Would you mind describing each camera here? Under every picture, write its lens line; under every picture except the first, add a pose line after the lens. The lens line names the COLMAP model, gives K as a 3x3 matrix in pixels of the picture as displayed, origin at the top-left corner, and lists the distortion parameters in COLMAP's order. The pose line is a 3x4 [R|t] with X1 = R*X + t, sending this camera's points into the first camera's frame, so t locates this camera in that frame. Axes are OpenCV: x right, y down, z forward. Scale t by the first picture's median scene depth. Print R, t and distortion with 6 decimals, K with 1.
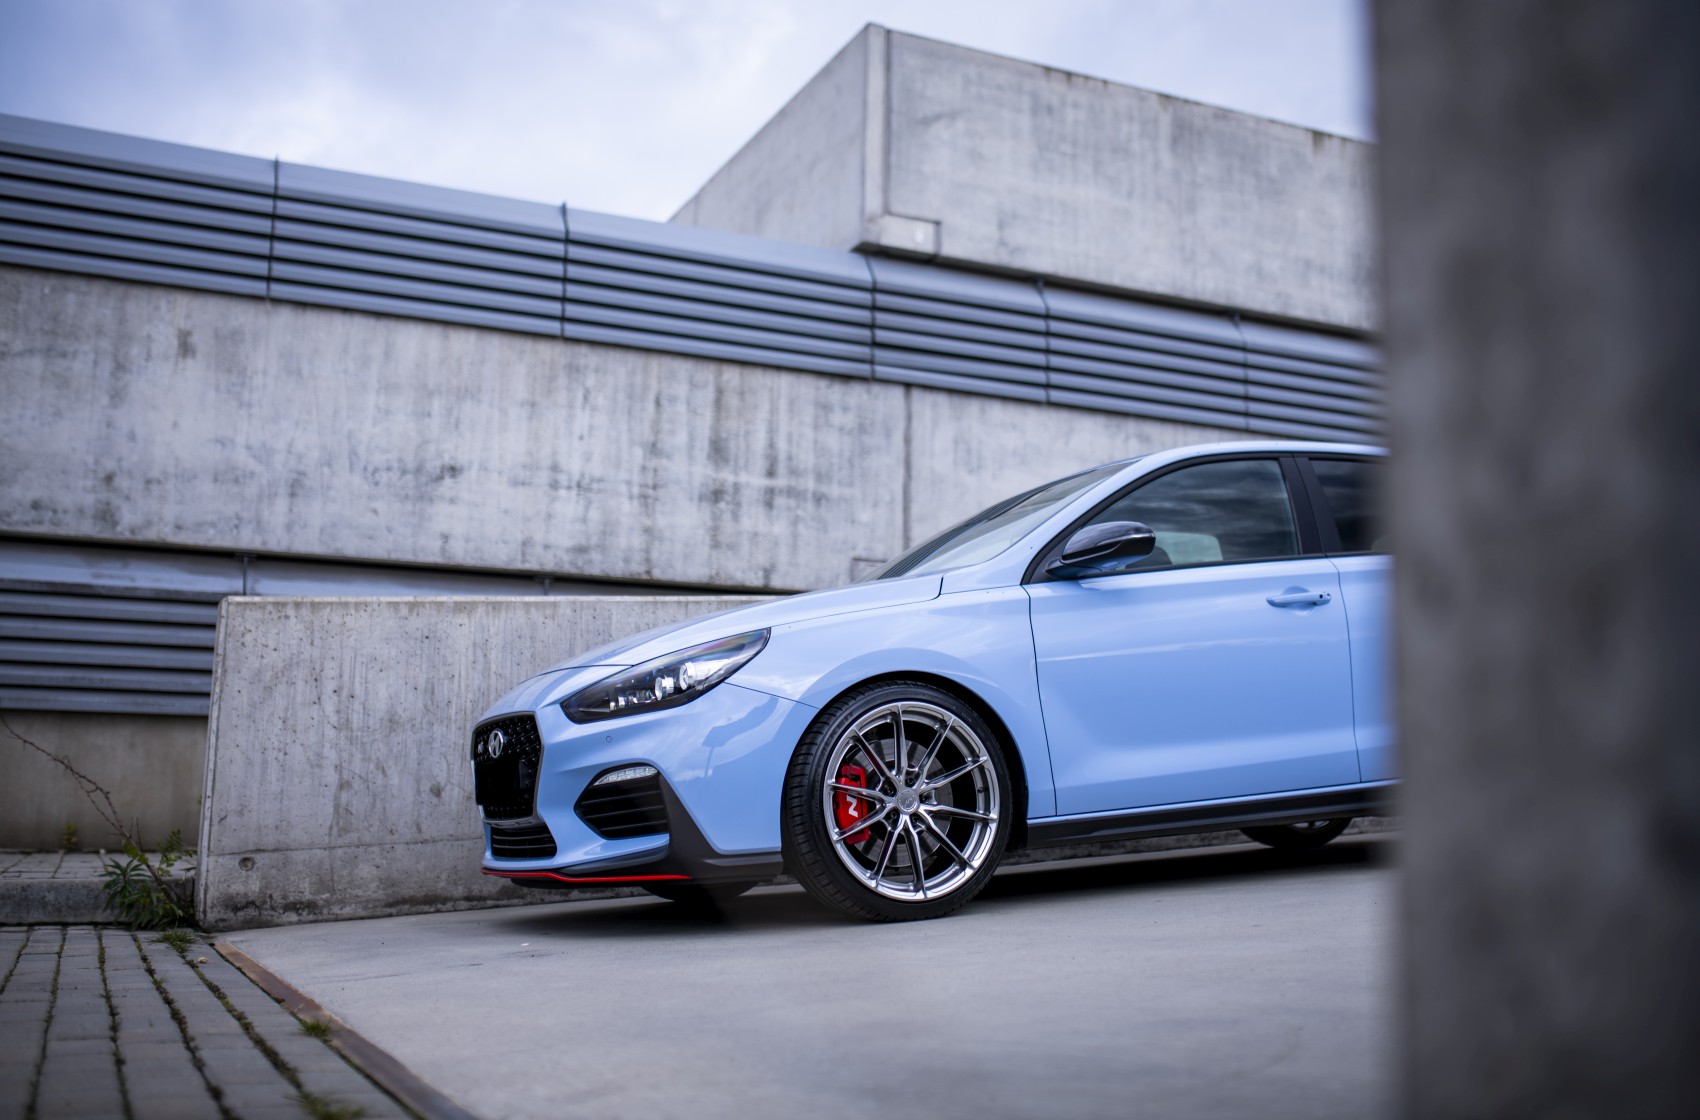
lens RADIAL K [[1650.8, 0, 851.9], [0, 1650.8, 553.4], [0, 0, 1]] dist [-0.071263, 0.115968]
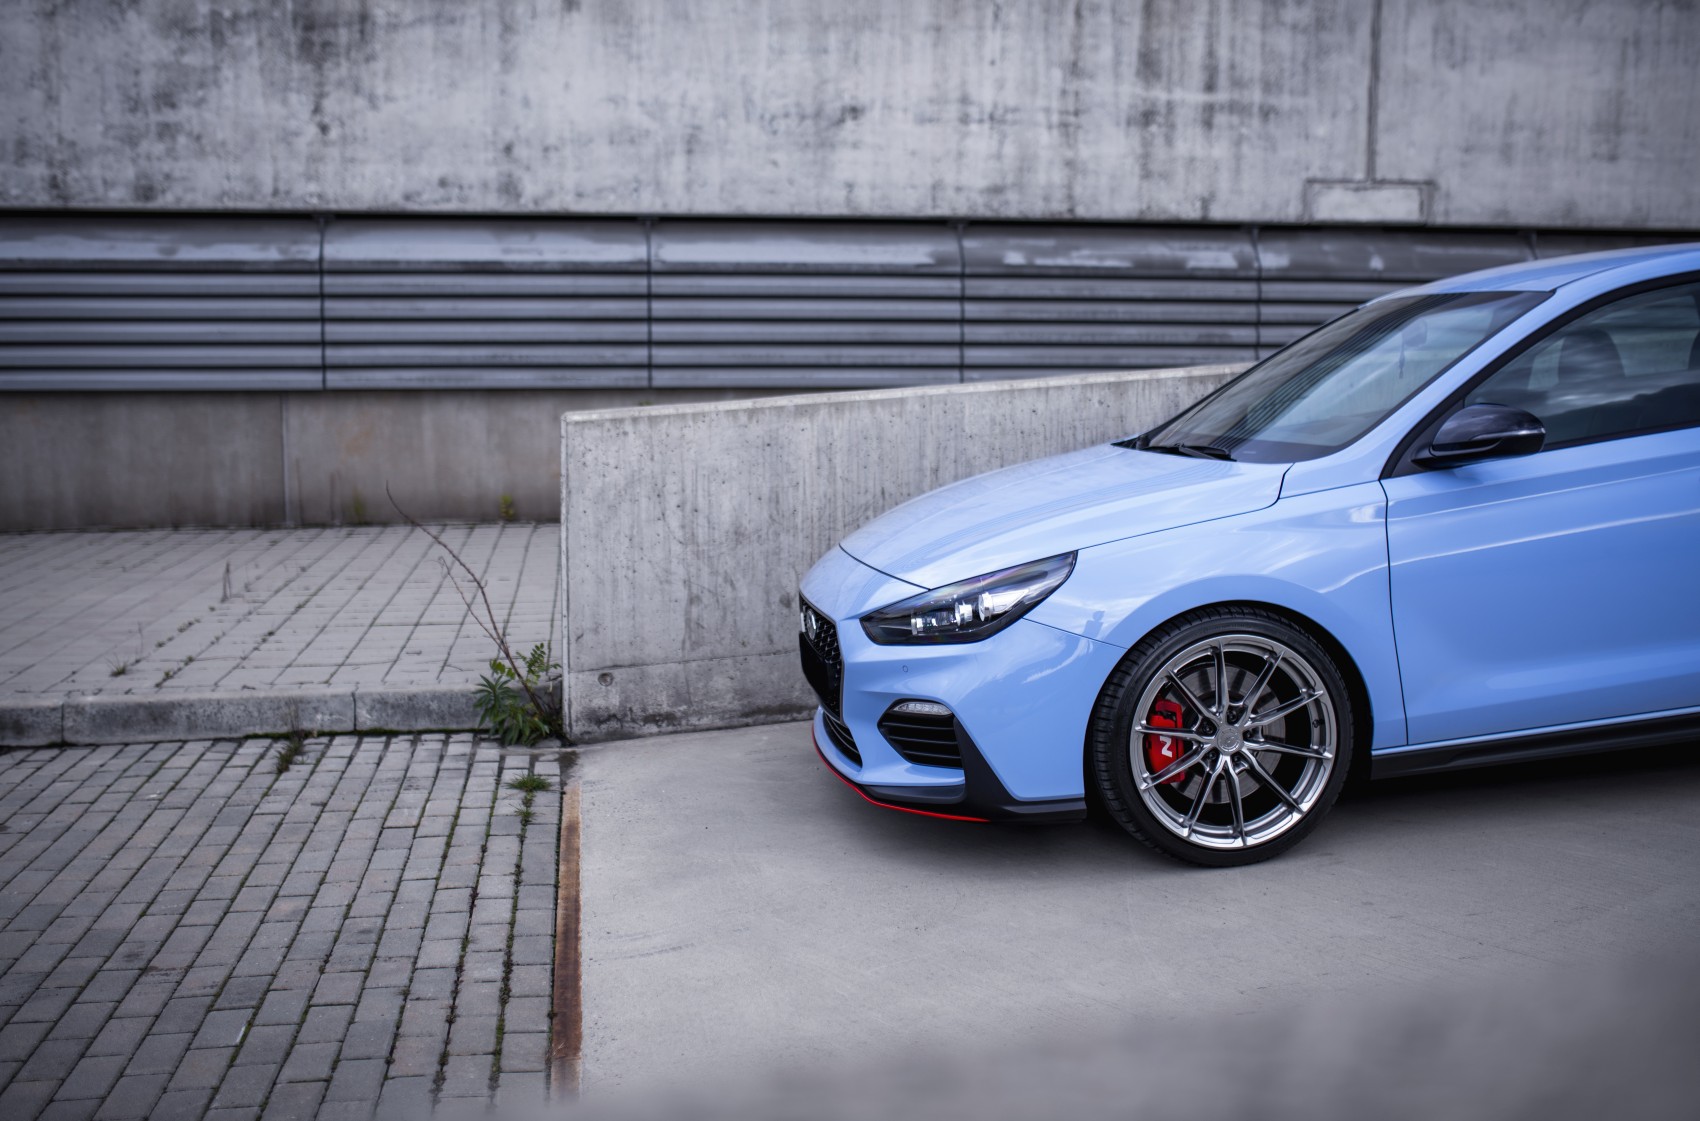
lens RADIAL K [[1748.6, 0, 850.0], [0, 1748.6, 560.5], [0, 0, 1]] dist [-0.075687, 0.137137]
pose [[0.959519, 0.028169, -0.280233, 0.037849], [0.053138, 0.959011, 0.278343, -0.085029], [0.276587, -0.281966, 0.918692, 0.032102]]
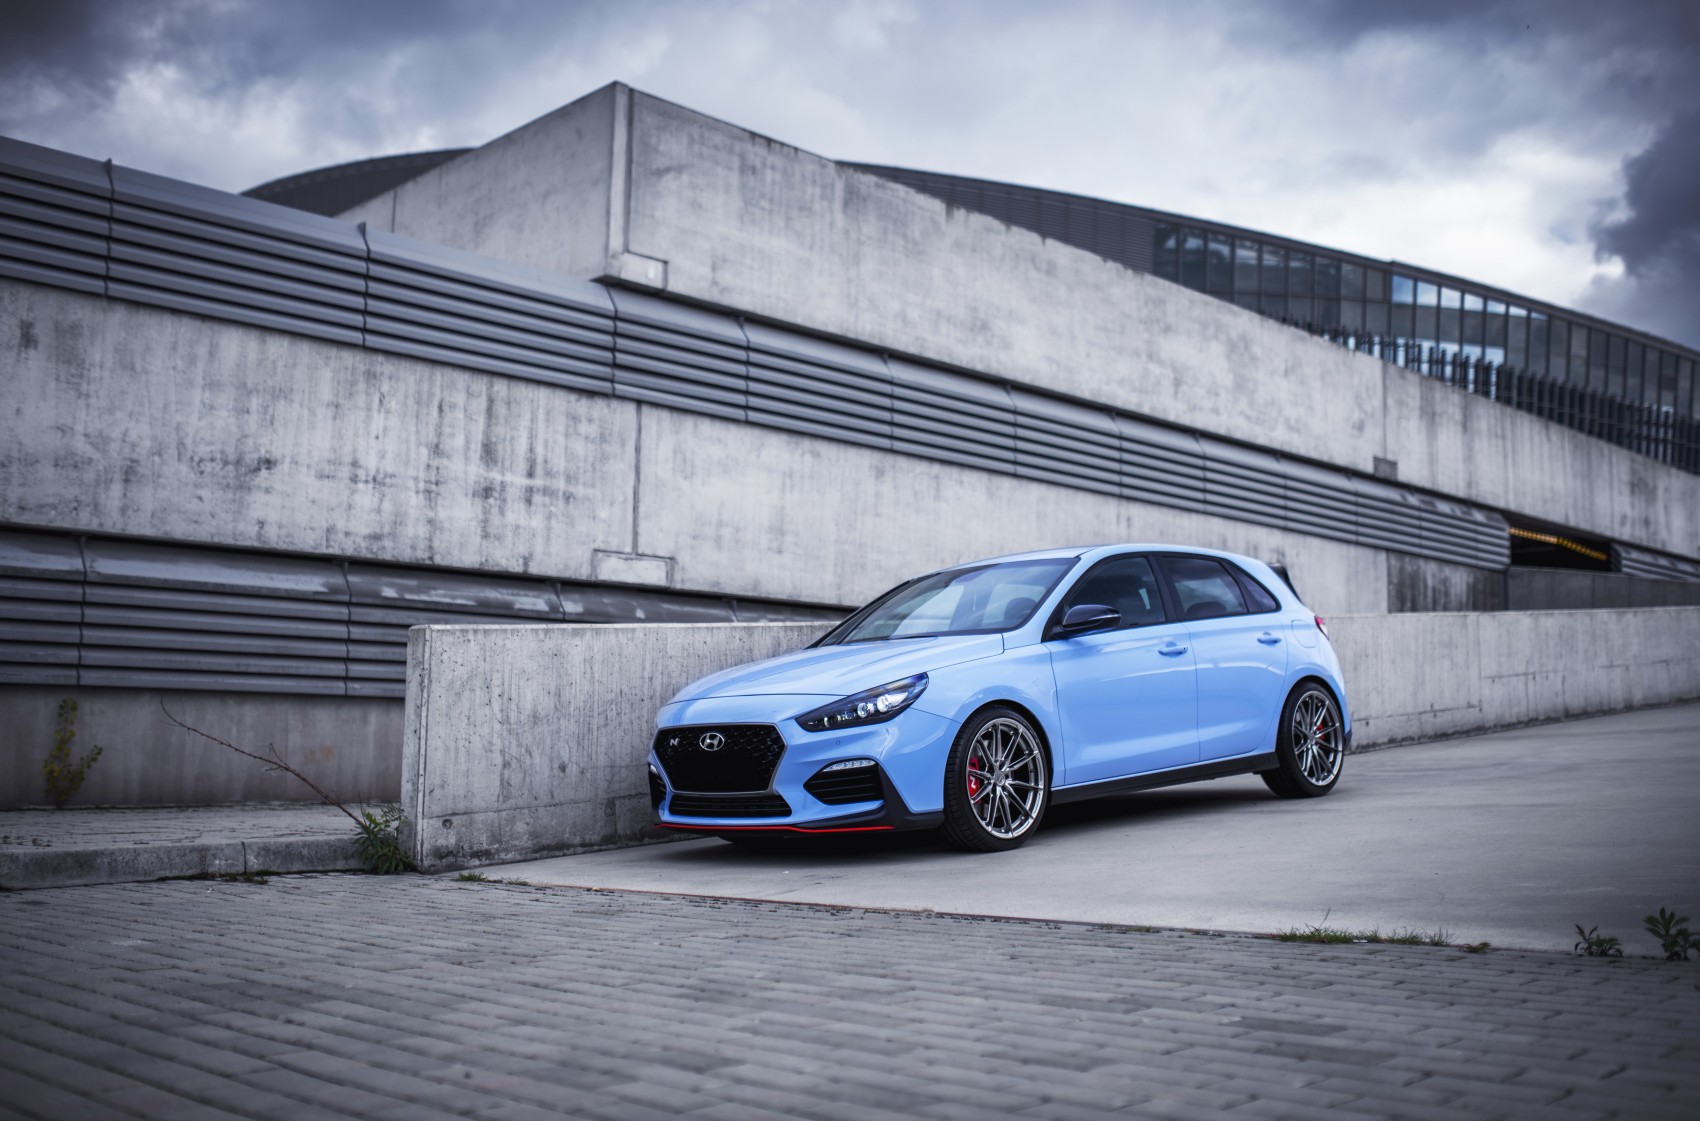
lens RADIAL K [[1638.0, 0, 858.1], [0, 1638.0, 565.0], [0, 0, 1]] dist [-0.027767, 0.024868]
pose [[0.940921, 0.034269, 0.336886, -0.249077], [-0.049399, 0.998114, 0.036439, -0.043692], [-0.335002, -0.050928, 0.940840, -0.181606]]
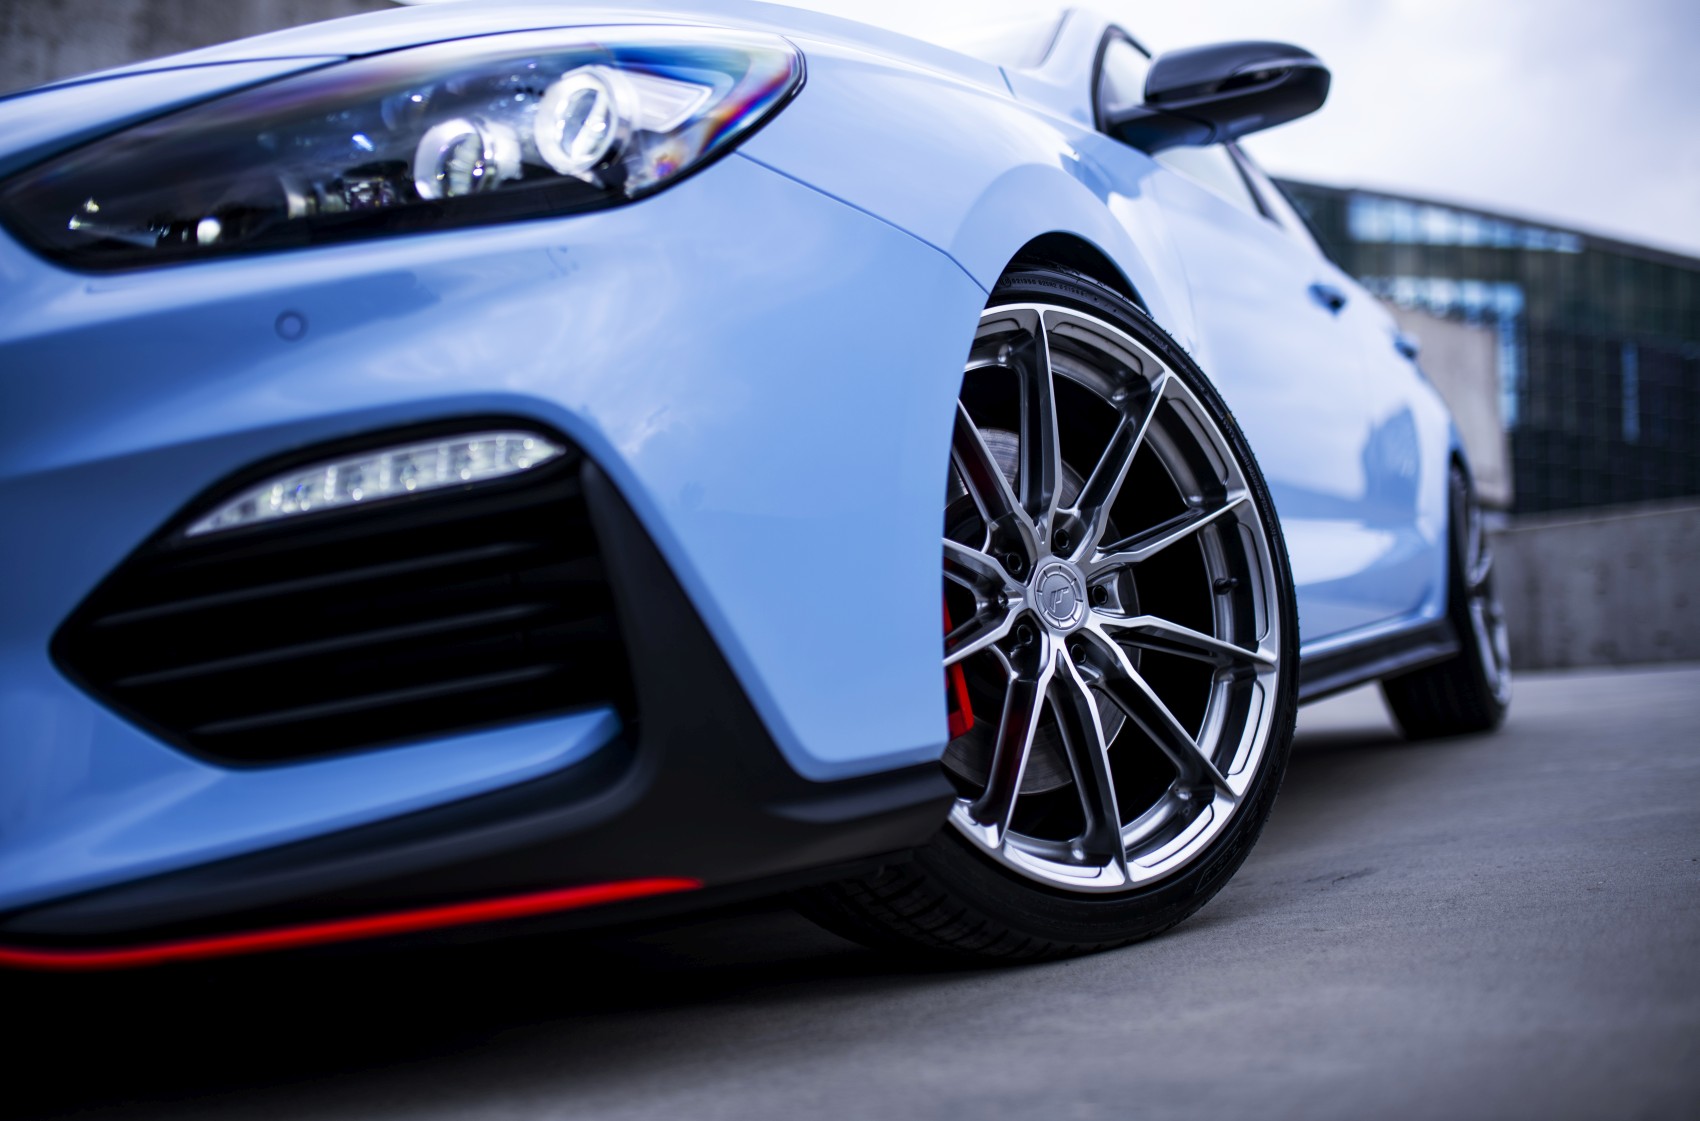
lens RADIAL K [[1748.6, 0, 850.0], [0, 1748.6, 560.5], [0, 0, 1]] dist [-0.075687, 0.137137]
pose [[0.977969, 0.024336, 0.207328, -0.031154], [-0.018354, 0.999359, -0.030727, 0.058572], [-0.207943, 0.026244, 0.977789, 0.249943]]
